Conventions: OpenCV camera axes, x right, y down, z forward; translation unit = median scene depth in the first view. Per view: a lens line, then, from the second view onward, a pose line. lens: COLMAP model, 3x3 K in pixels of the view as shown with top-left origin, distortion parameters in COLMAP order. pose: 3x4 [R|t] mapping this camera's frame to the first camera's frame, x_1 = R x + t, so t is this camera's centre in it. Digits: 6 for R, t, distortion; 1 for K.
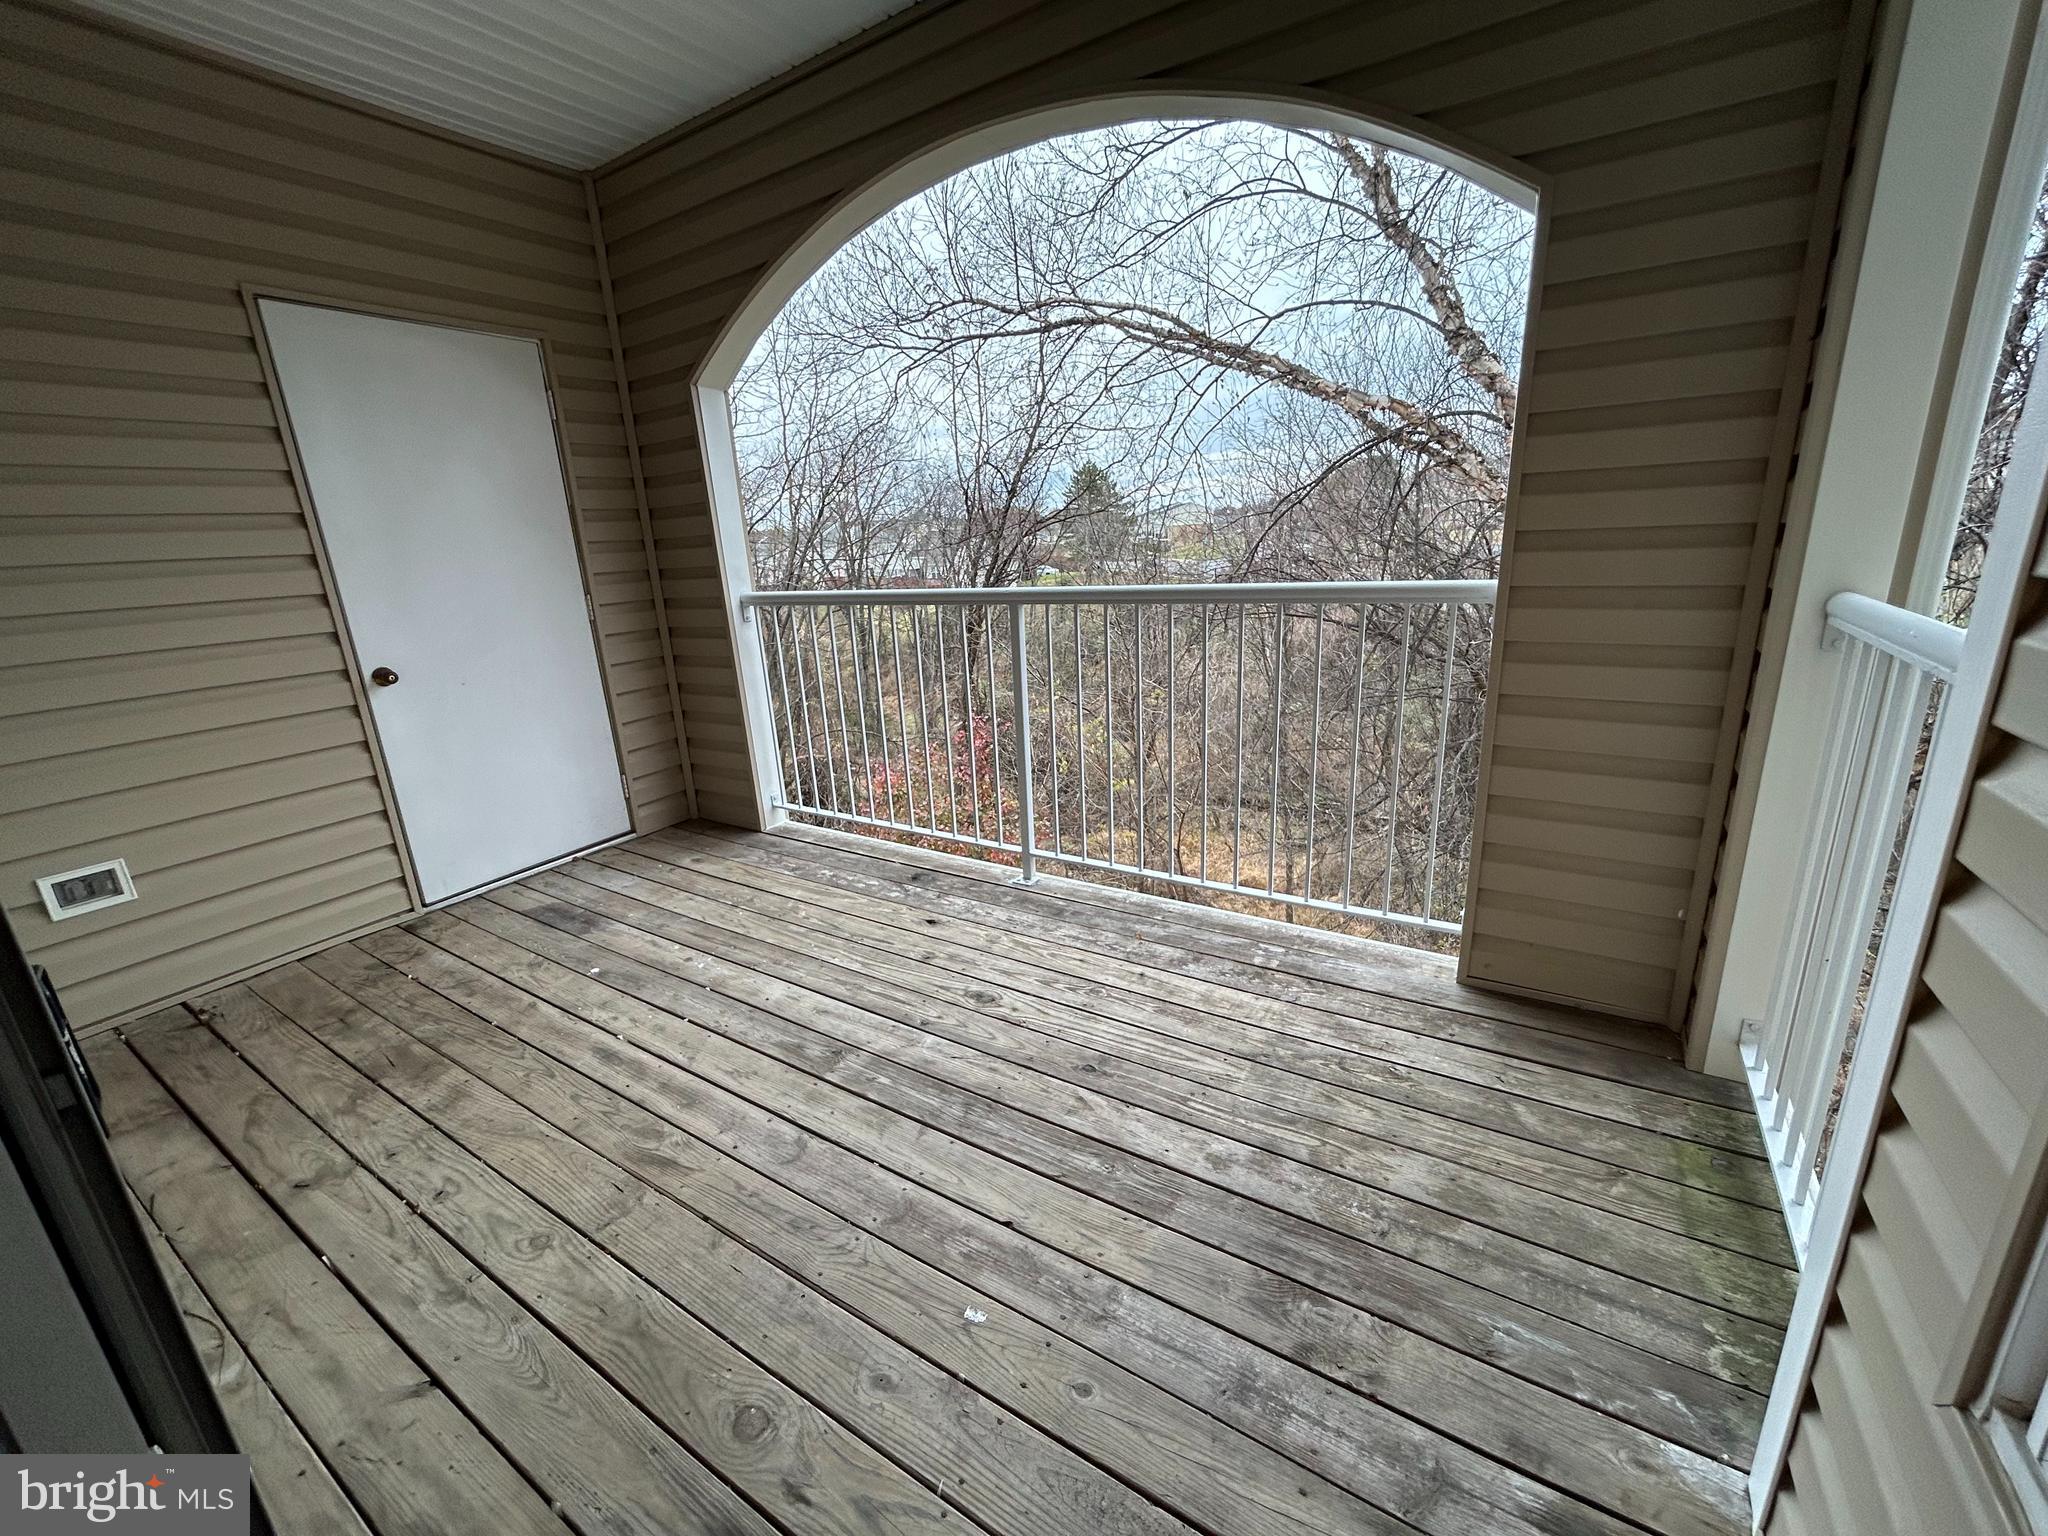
lens RADIAL K [[823.8, 0, 1017.2], [0, 823.8, 765.4], [0, 0, 1]] dist [0.003208, 0.000361]
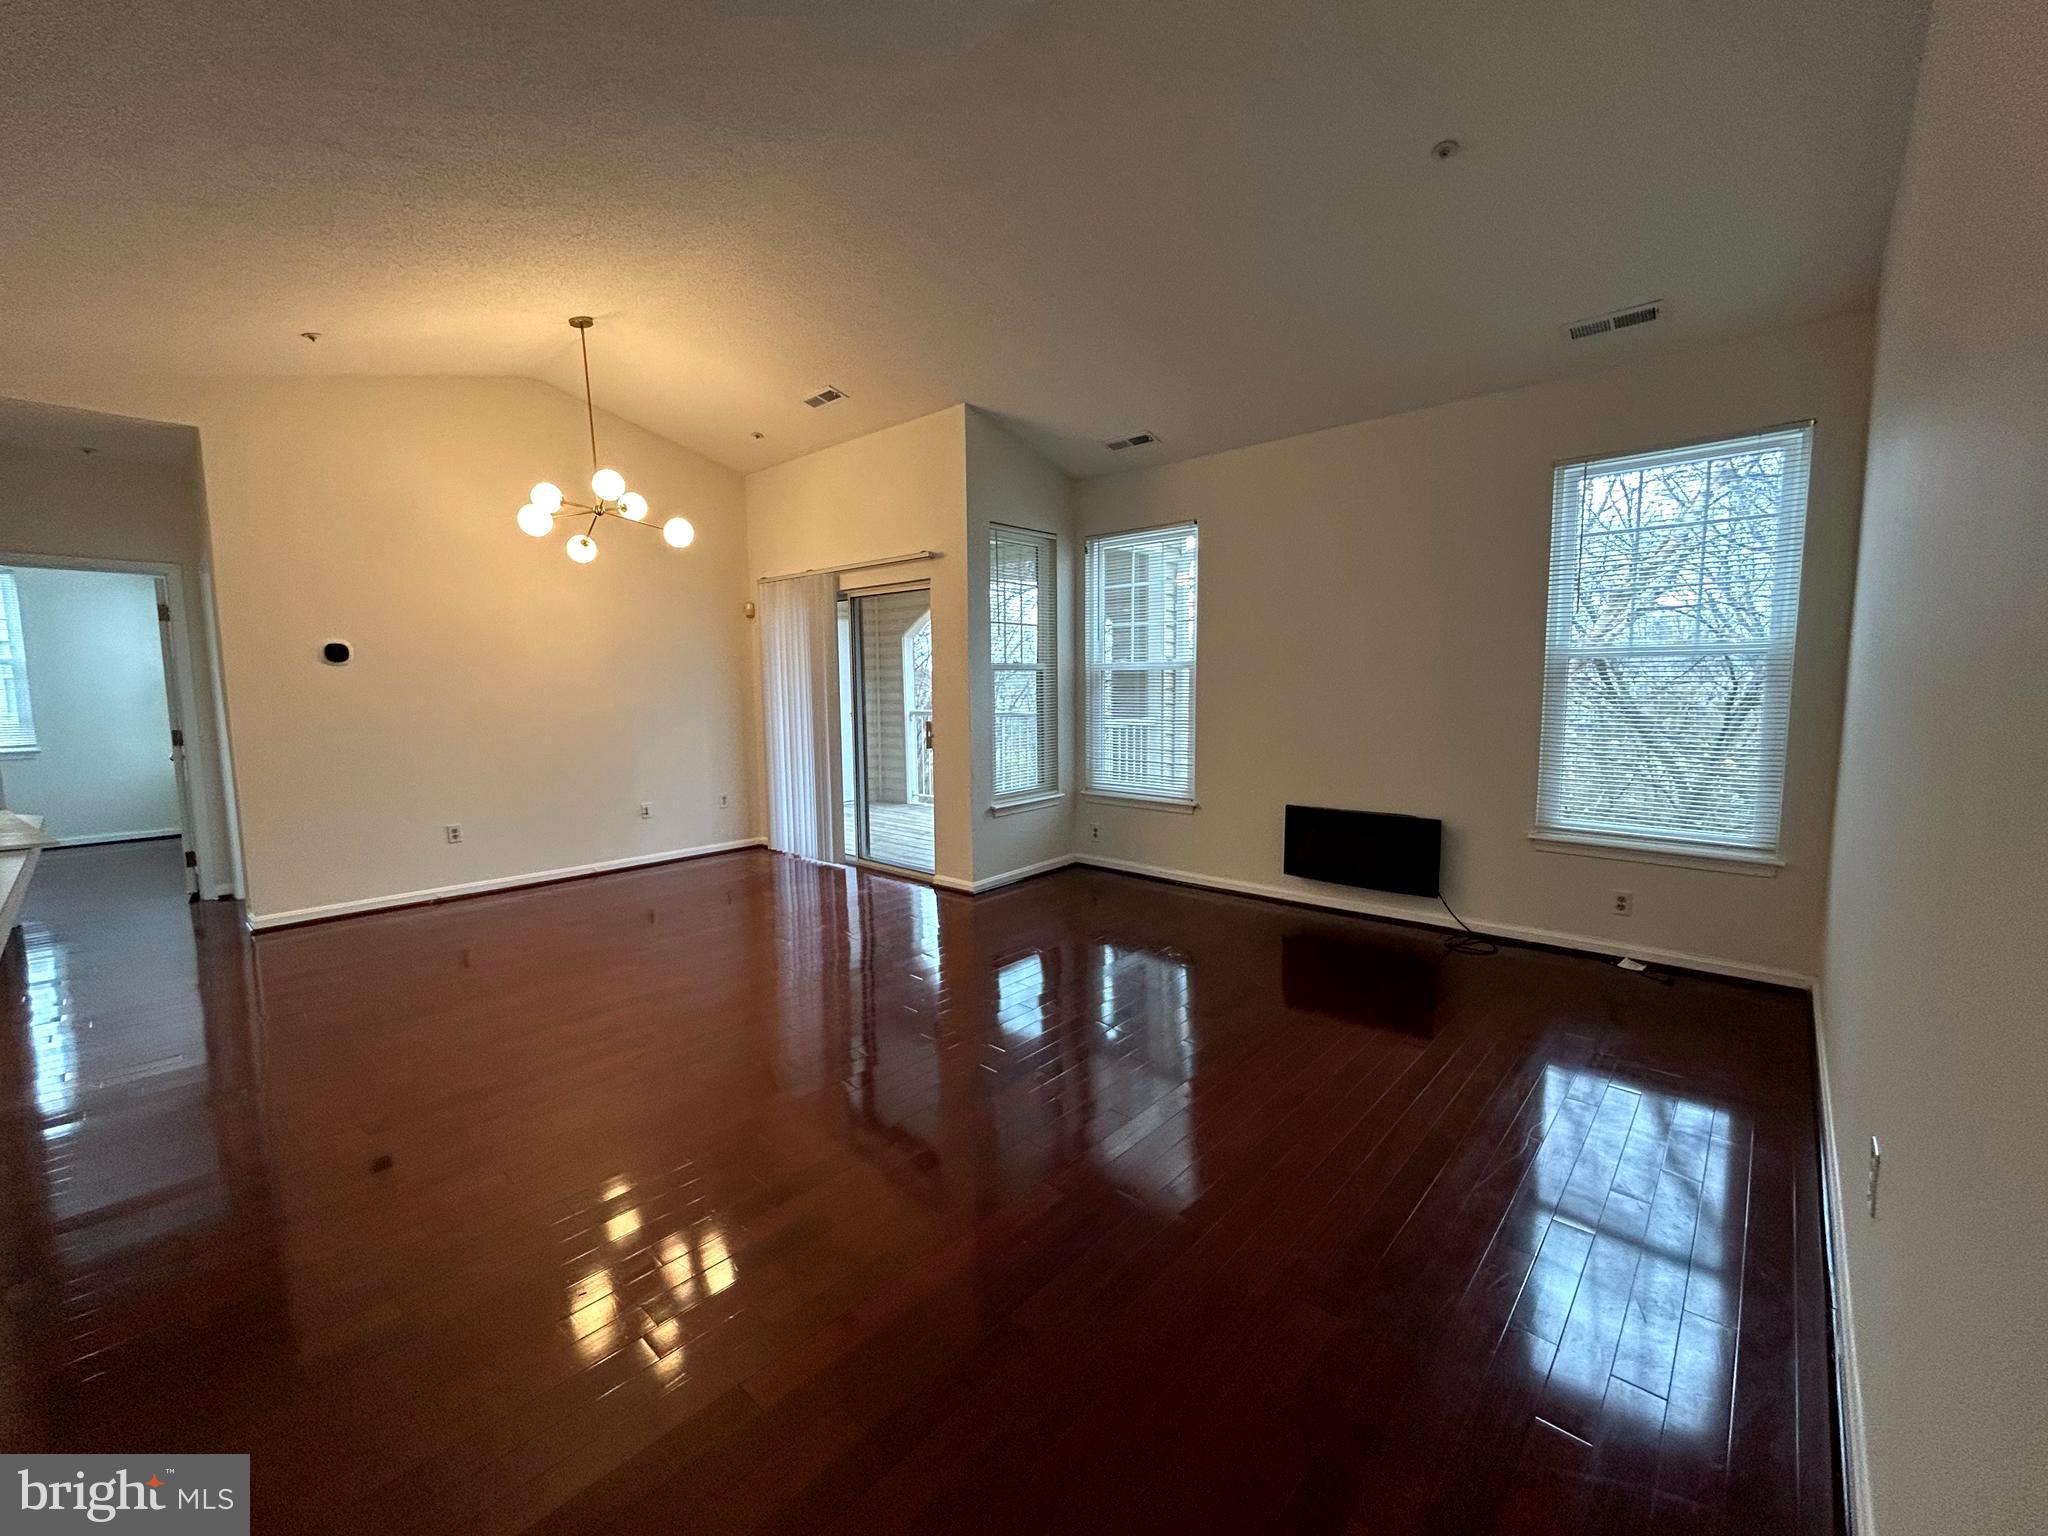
lens RADIAL K [[823.8, 0, 1031.0], [0, 823.8, 764.5], [0, 0, 1]] dist [0.003208, 0.000361]
pose [[0.981353, 0.066256, -0.180433, 0.538986], [-0.097024, 0.981097, -0.167436, 0.370079], [0.165928, 0.181821, 0.969231, -1.487500]]
